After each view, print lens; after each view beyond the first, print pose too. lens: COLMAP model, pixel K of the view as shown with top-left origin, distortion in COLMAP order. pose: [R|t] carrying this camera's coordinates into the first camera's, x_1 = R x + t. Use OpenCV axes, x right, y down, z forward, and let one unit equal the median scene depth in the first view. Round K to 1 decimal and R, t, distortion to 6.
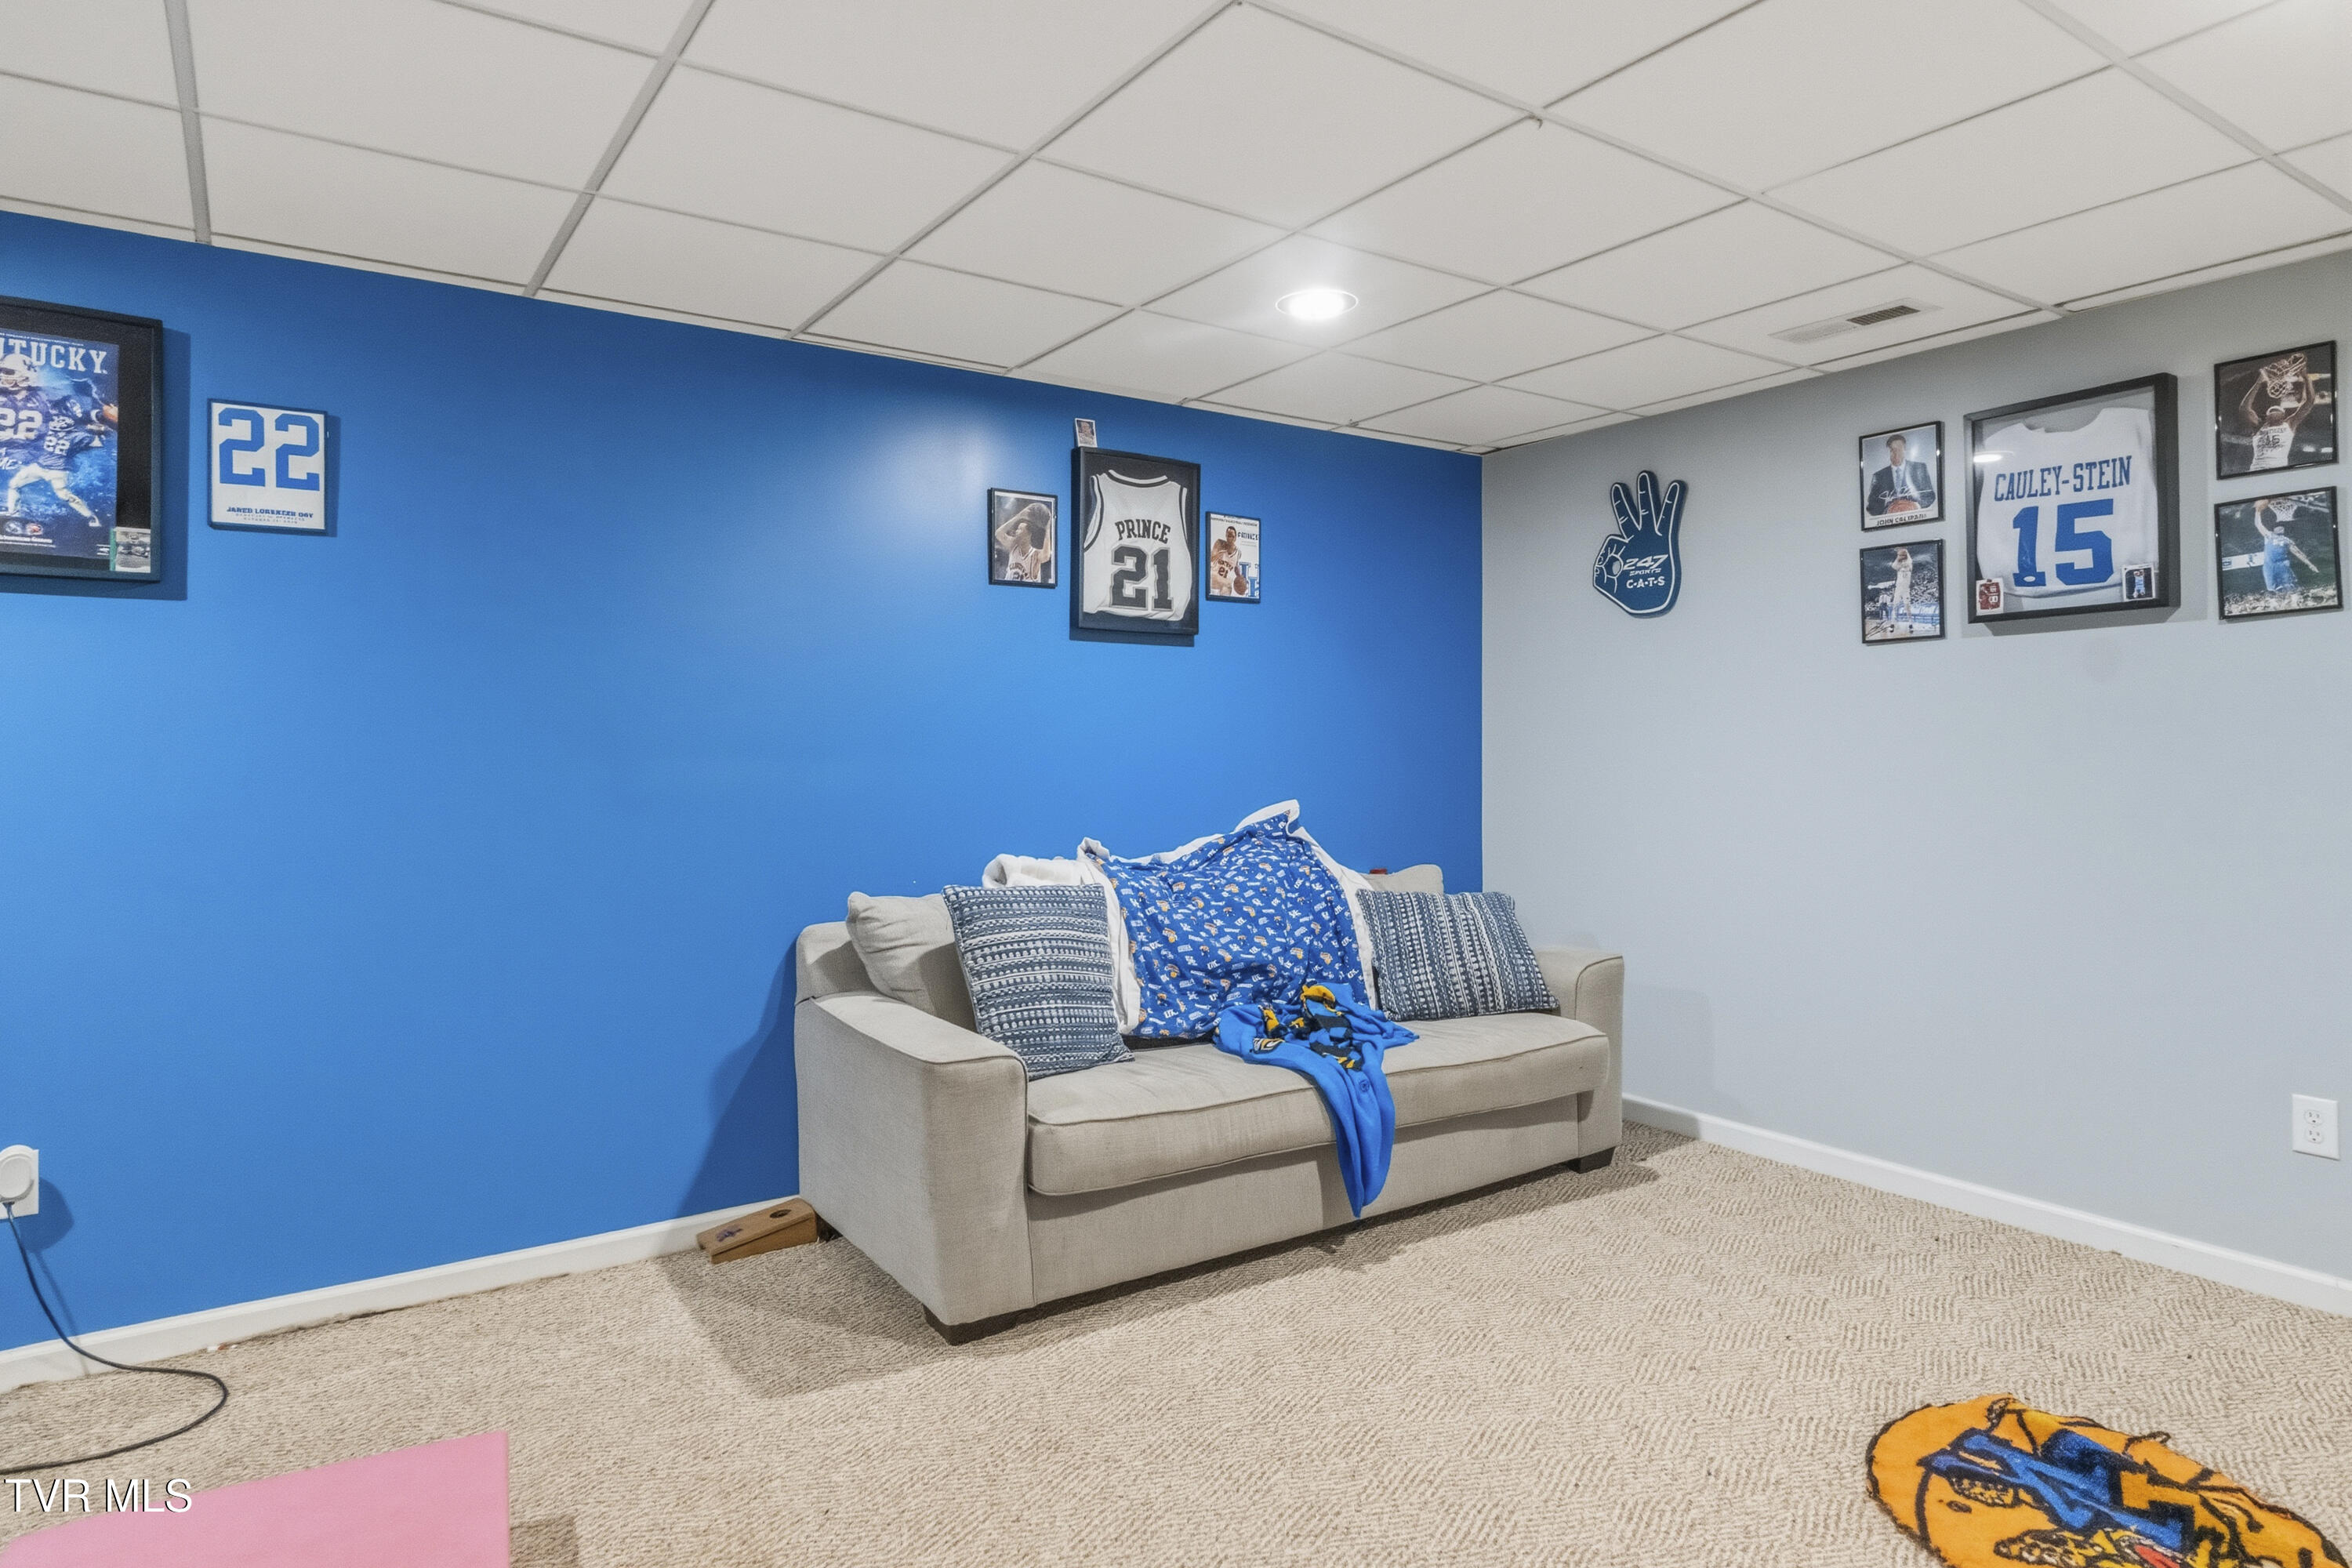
lens RADIAL K [[1331.3, 0, 1165.6], [0, 1331.3, 730.5], [0, 0, 1]] dist [0.009241, 0.000029]
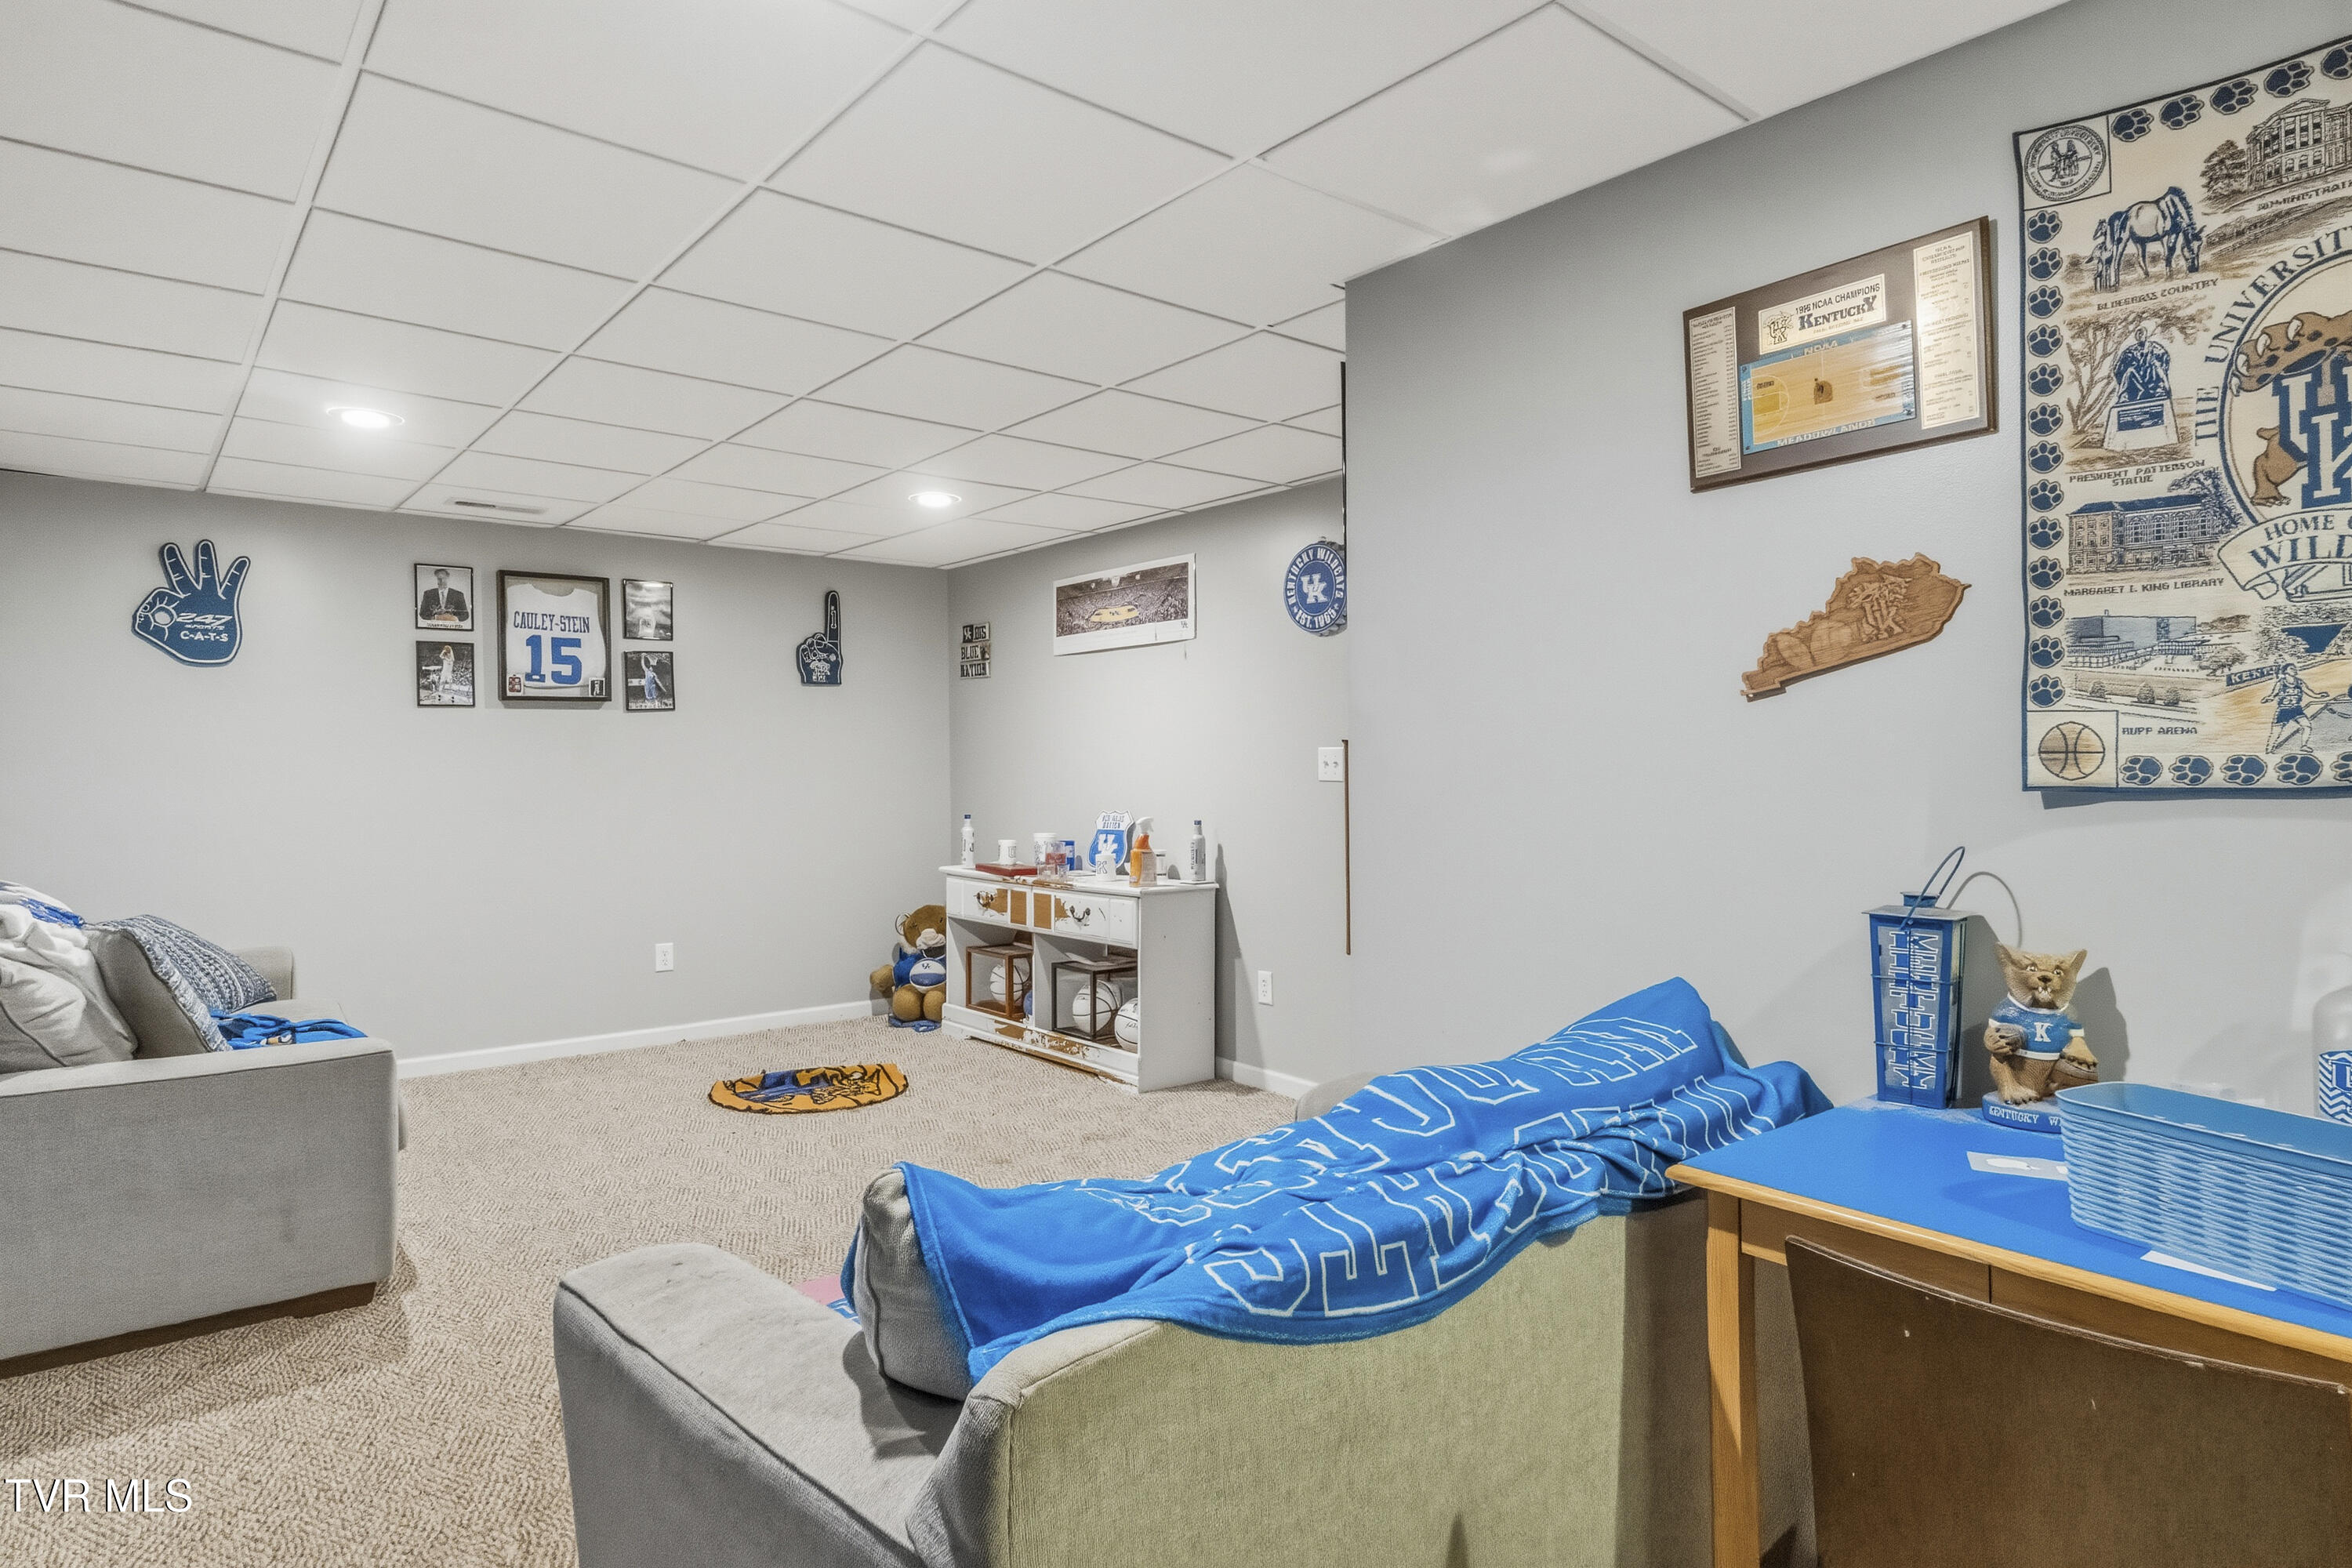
lens RADIAL K [[1331.3, 0, 1179.9], [0, 1331.3, 779.6], [0, 0, 1]] dist [0.009241, 0.000029]
pose [[-0.094150, -0.005048, 0.995545, -1.004032], [-0.004432, 0.999979, 0.004652, 0.004250], [-0.995548, -0.003974, -0.094170, 0.312004]]
